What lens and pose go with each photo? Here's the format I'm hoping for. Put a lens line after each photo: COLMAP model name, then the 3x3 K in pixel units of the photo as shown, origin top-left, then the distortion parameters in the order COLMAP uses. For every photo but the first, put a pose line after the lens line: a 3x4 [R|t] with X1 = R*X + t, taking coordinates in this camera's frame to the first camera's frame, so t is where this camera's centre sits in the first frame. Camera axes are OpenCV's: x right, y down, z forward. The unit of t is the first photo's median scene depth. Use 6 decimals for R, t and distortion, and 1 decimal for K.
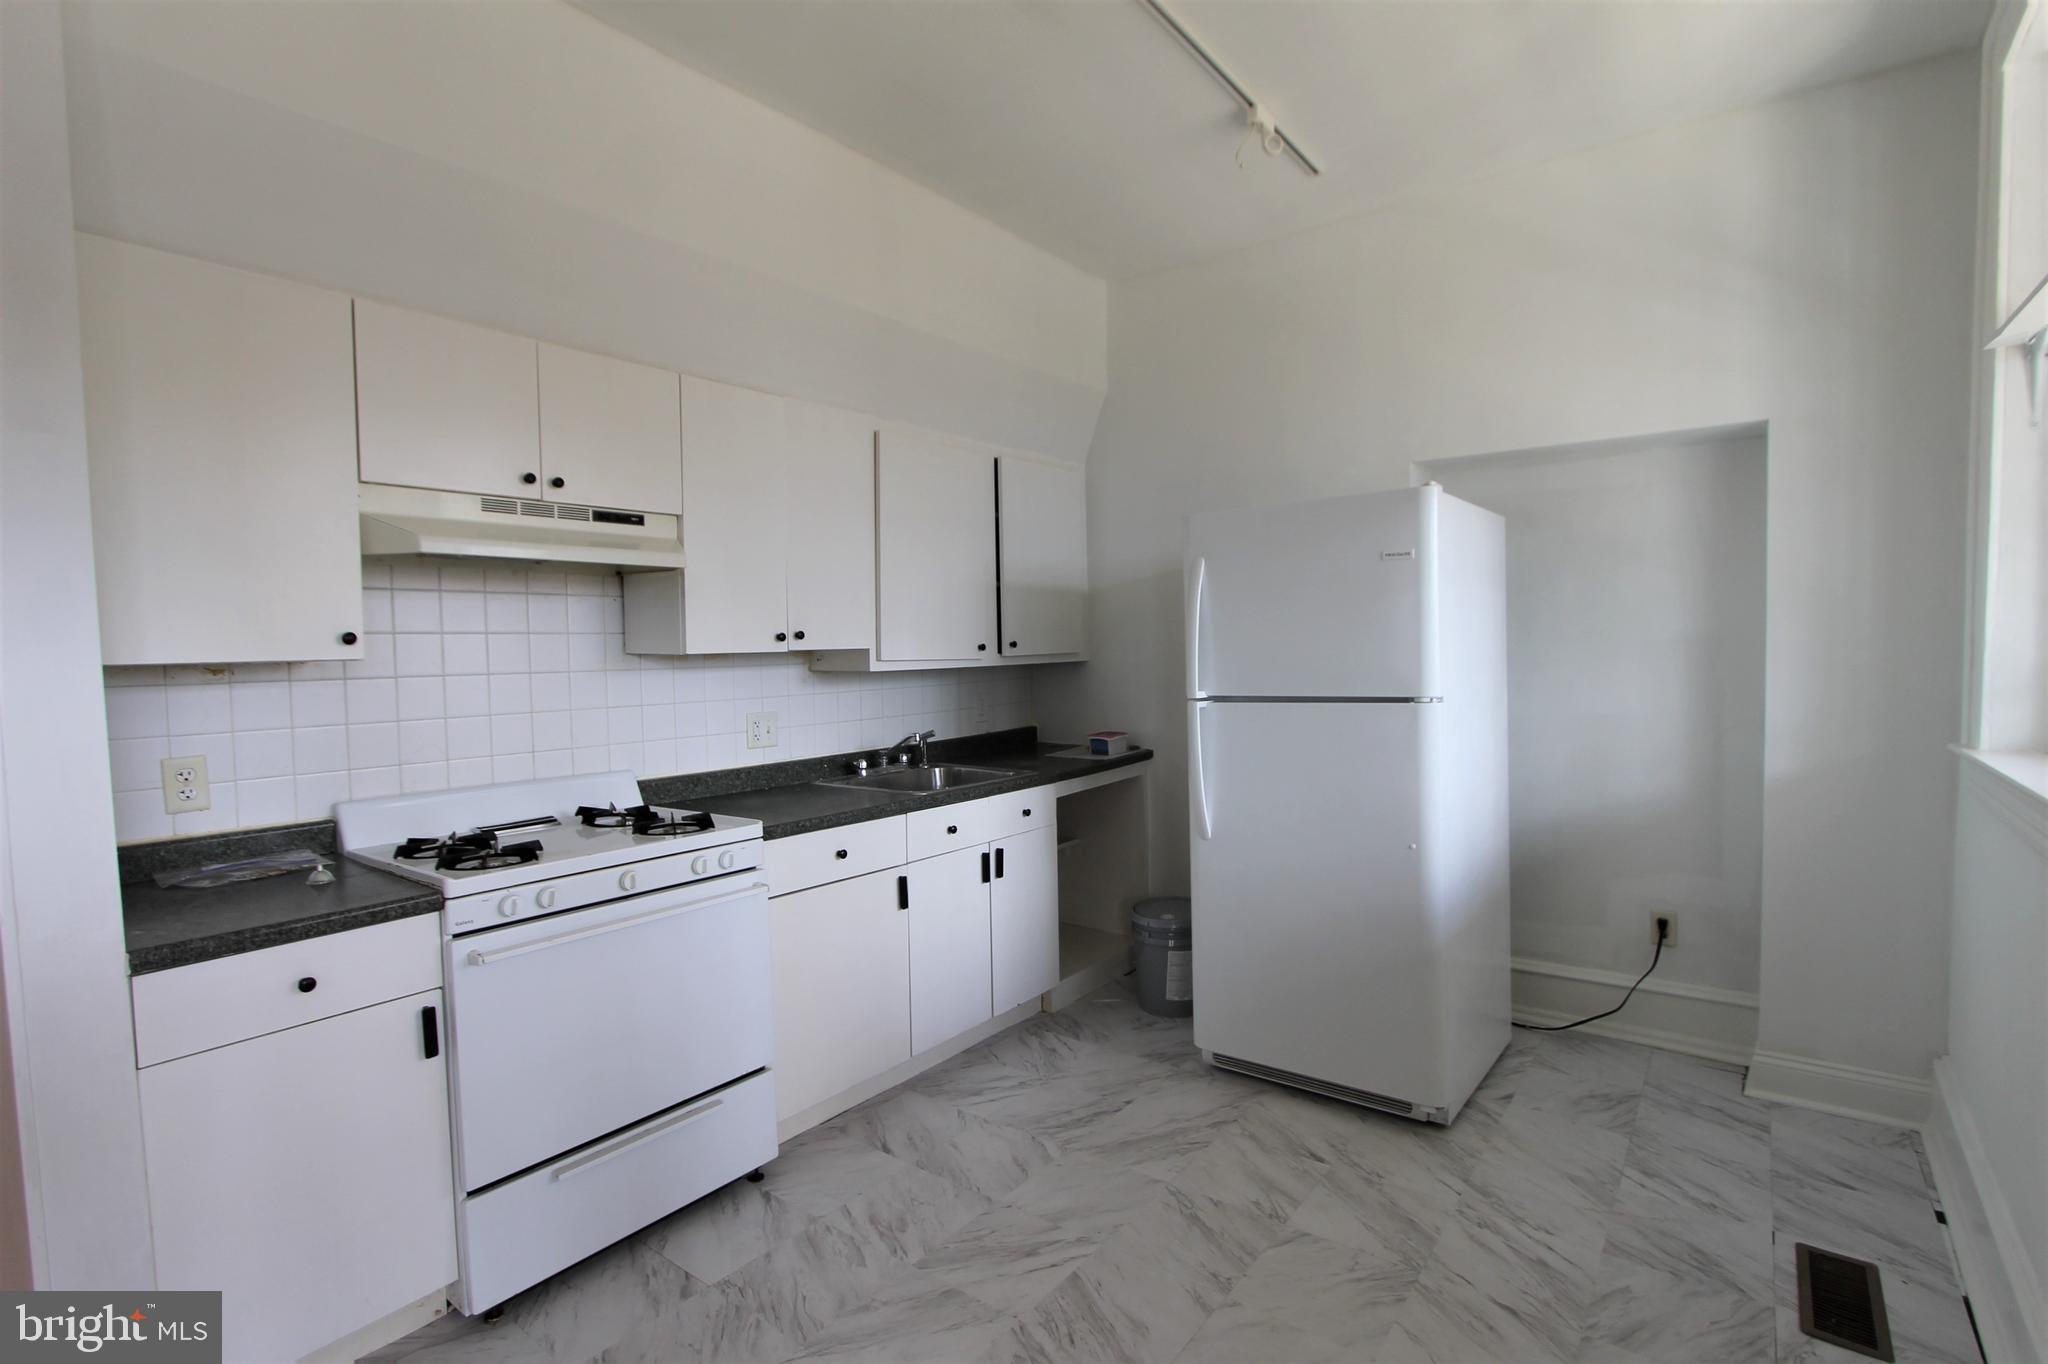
lens RADIAL K [[959.6, 0, 1025.0], [0, 959.6, 693.0], [0, 0, 1]] dist [-0.012627, 0.001306]
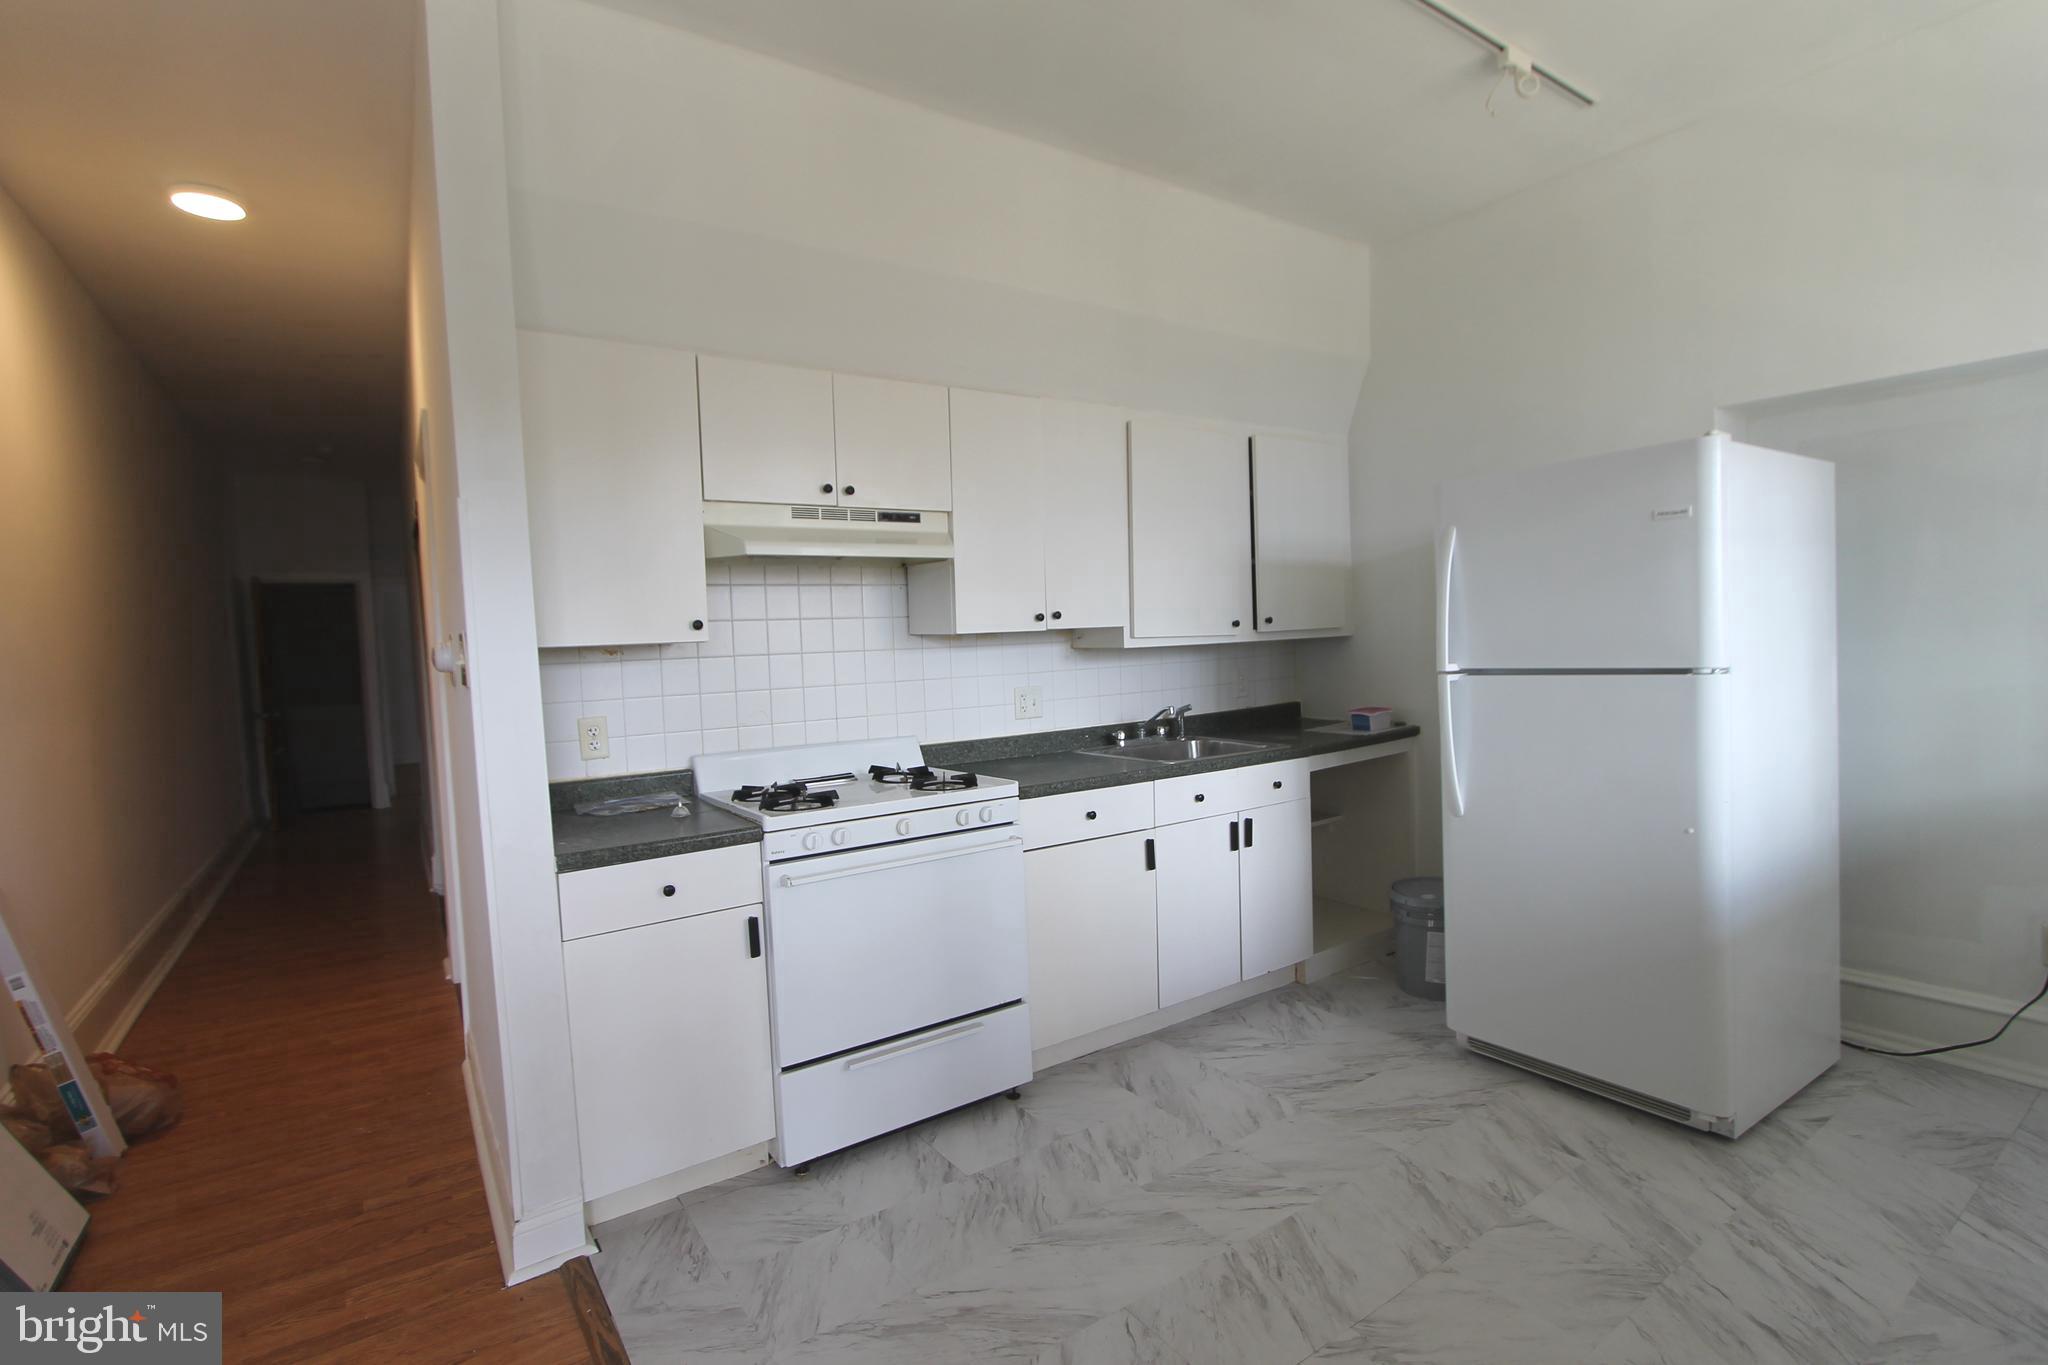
lens RADIAL K [[959.6, 0, 1025.0], [0, 959.6, 693.5], [0, 0, 1]] dist [-0.012627, 0.001306]
pose [[0.951692, 0.003494, -0.307034, 0.081488], [0.003209, 0.999767, 0.021323, 0.006654], [0.307037, -0.021278, 0.951460, -0.067523]]
